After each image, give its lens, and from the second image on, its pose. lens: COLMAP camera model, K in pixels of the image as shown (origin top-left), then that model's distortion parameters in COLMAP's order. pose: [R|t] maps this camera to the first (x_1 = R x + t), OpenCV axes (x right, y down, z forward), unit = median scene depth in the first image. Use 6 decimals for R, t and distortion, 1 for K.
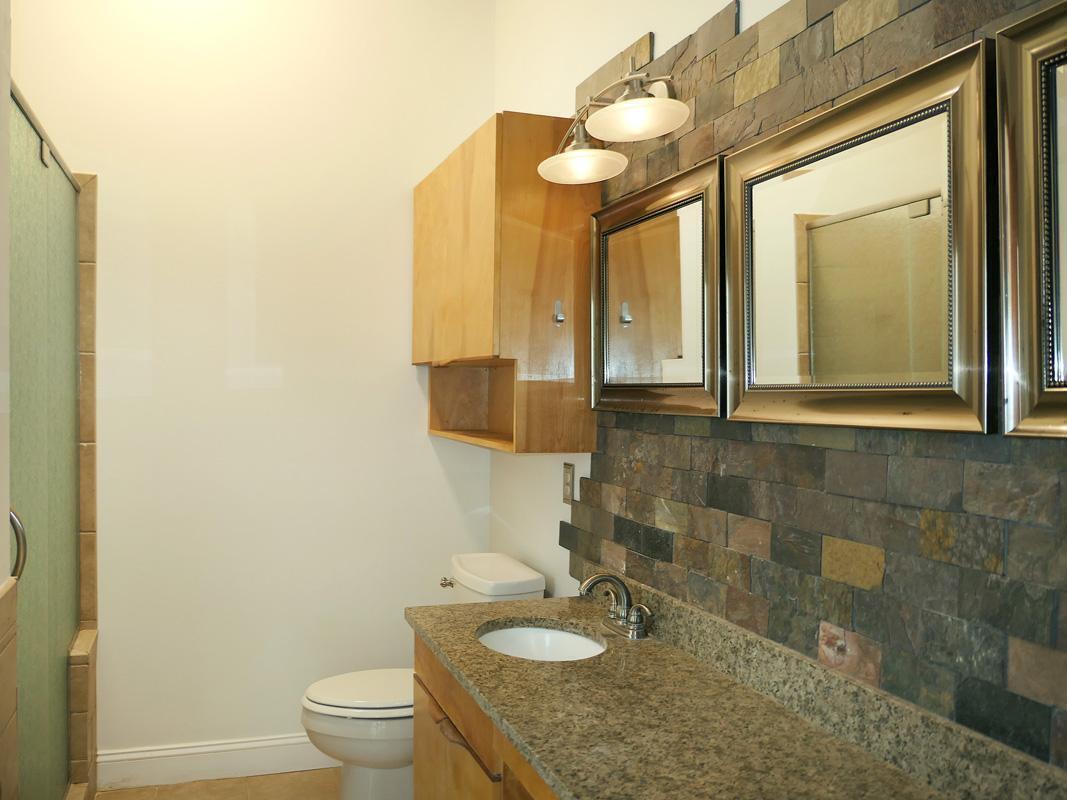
lens RADIAL K [[822.8, 0, 533.5], [0, 822.8, 400.0], [0, 0, 1]] dist [0.000167, 0.001081]
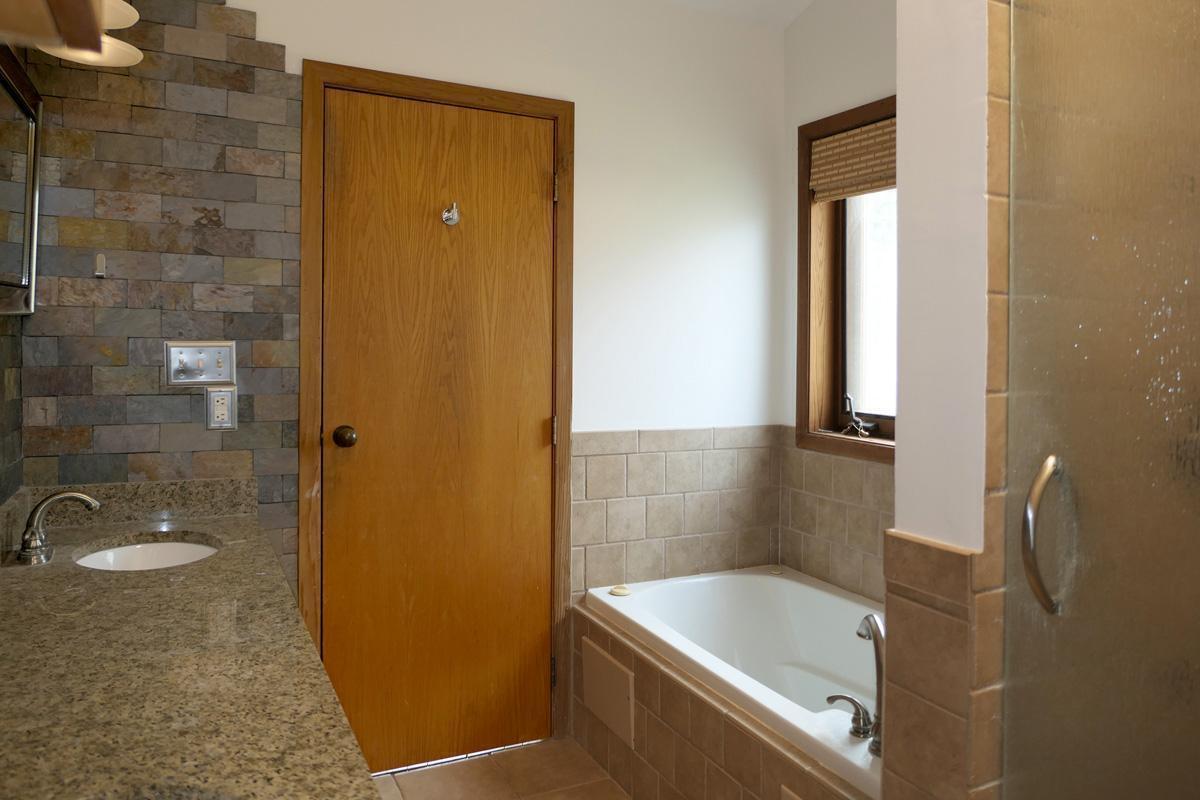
lens RADIAL K [[815.4, 0, 600.0], [0, 815.4, 400.0], [0, 0, 1]] dist [-0.008656, -0.000812]
pose [[-0.994723, -0.034924, -0.096469, -0.225050], [-0.042289, 0.996257, 0.075384, 0.040275], [0.093475, 0.079066, -0.992477, 1.806729]]
